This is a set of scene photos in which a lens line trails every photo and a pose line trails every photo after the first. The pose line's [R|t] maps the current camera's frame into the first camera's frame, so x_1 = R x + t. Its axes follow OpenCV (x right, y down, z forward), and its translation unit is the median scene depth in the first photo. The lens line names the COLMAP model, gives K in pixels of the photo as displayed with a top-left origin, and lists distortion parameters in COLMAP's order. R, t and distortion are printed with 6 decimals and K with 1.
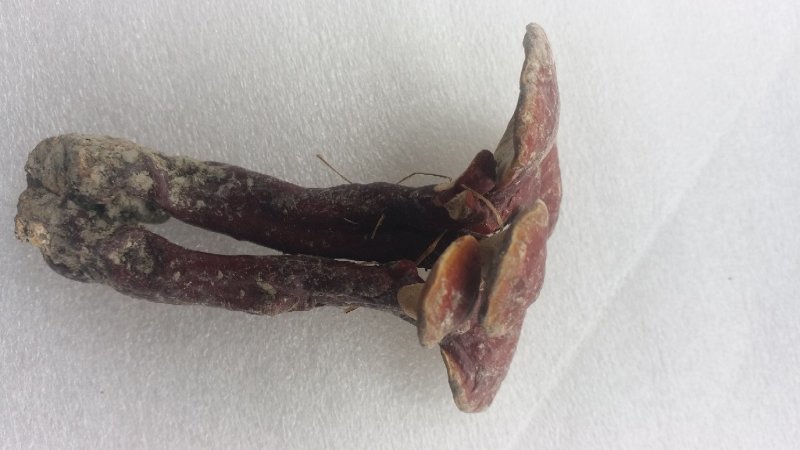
lens RADIAL K [[653.8, 0, 400.0], [0, 653.8, 225.0], [0, 0, 1]] dist [0.002325, -0.002925]
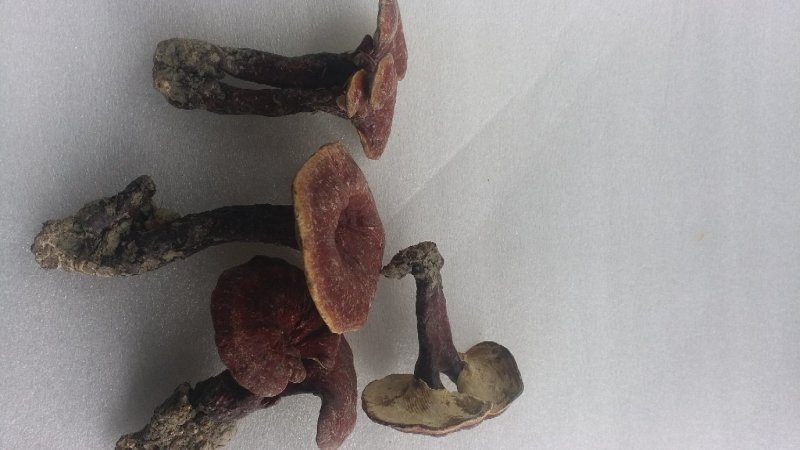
lens RADIAL K [[653.8, 0, 400.0], [0, 653.8, 225.0], [0, 0, 1]] dist [0.002325, -0.002925]
pose [[0.989744, -0.083167, 0.116143, -0.079176], [0.066561, 0.987886, 0.140180, 0.220097], [-0.126394, -0.131012, 0.983291, -1.310792]]
